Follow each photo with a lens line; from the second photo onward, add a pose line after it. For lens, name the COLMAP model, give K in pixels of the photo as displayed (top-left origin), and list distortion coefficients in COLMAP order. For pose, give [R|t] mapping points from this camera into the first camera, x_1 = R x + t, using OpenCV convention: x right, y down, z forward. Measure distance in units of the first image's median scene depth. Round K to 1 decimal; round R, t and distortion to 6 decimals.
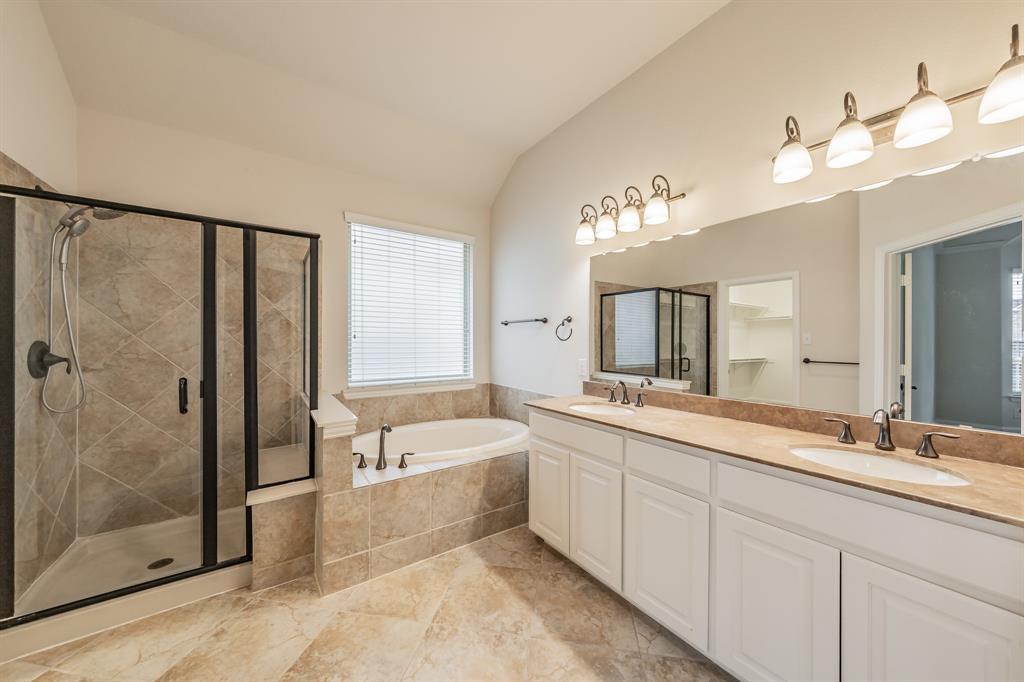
lens RADIAL K [[359.9, 0, 508.1], [0, 359.9, 343.3], [0, 0, 1]] dist [-0.002346, 0.000123]
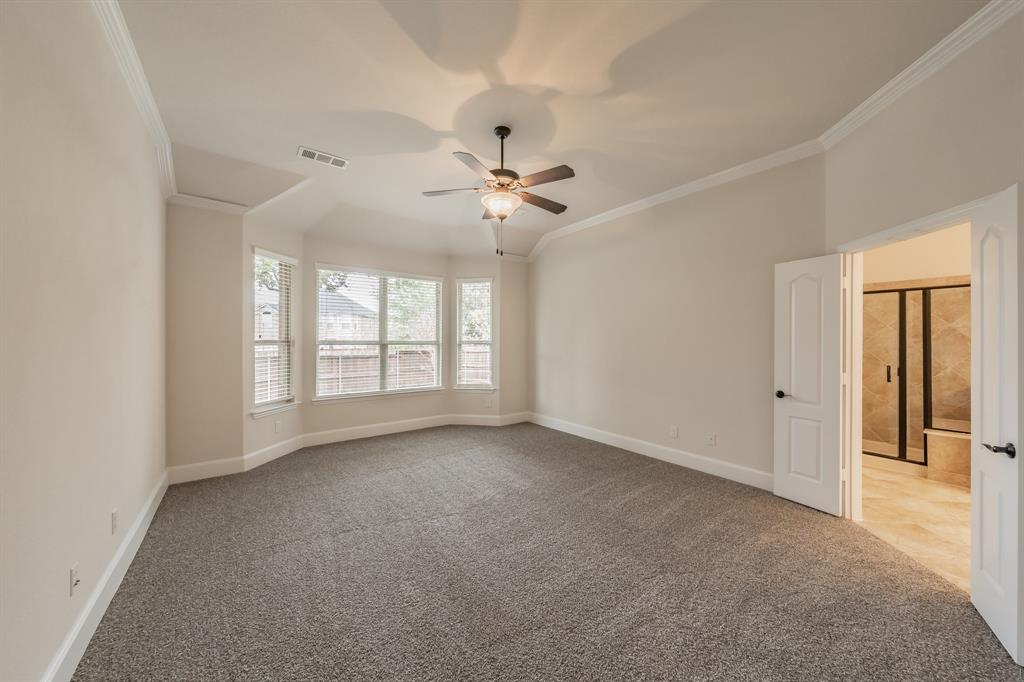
lens RADIAL K [[359.9, 0, 513.0], [0, 359.9, 338.3], [0, 0, 1]] dist [-0.002346, 0.000123]
pose [[0.056934, -0.004699, -0.998367, 0.819863], [-0.006321, 0.999967, -0.005067, -0.031977], [0.998358, 0.006599, 0.056903, -1.005742]]
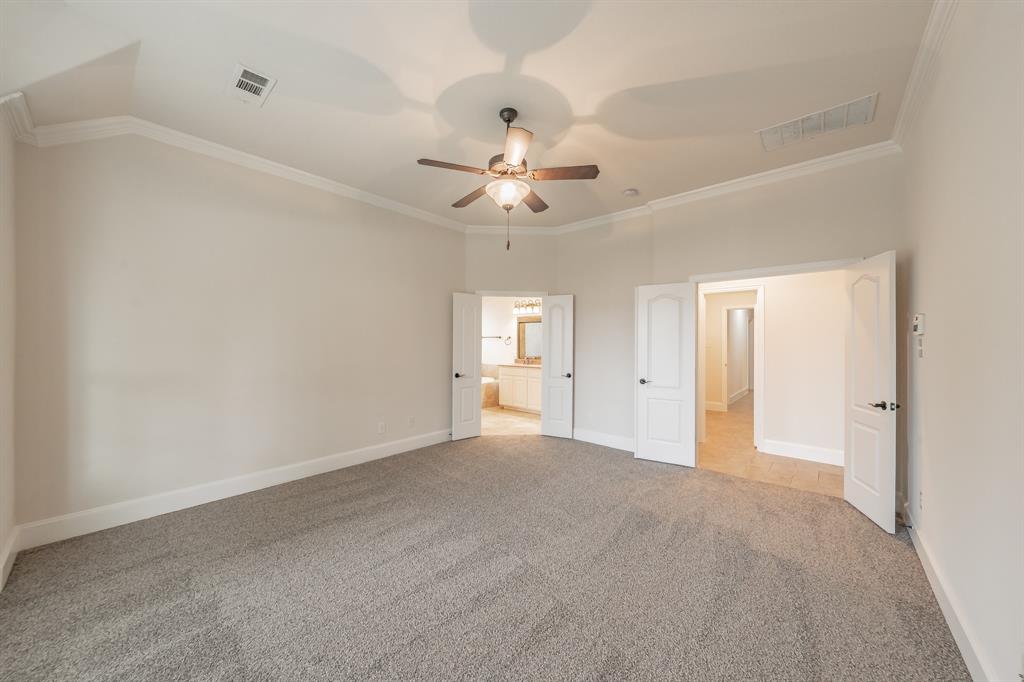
lens RADIAL K [[359.9, 0, 515.9], [0, 359.9, 341.1], [0, 0, 1]] dist [-0.002346, 0.000123]
pose [[0.964960, 0.005734, 0.262335, -0.607270], [-0.005054, 0.999982, -0.003269, -0.034691], [-0.262349, 0.001828, 0.964971, -2.014940]]
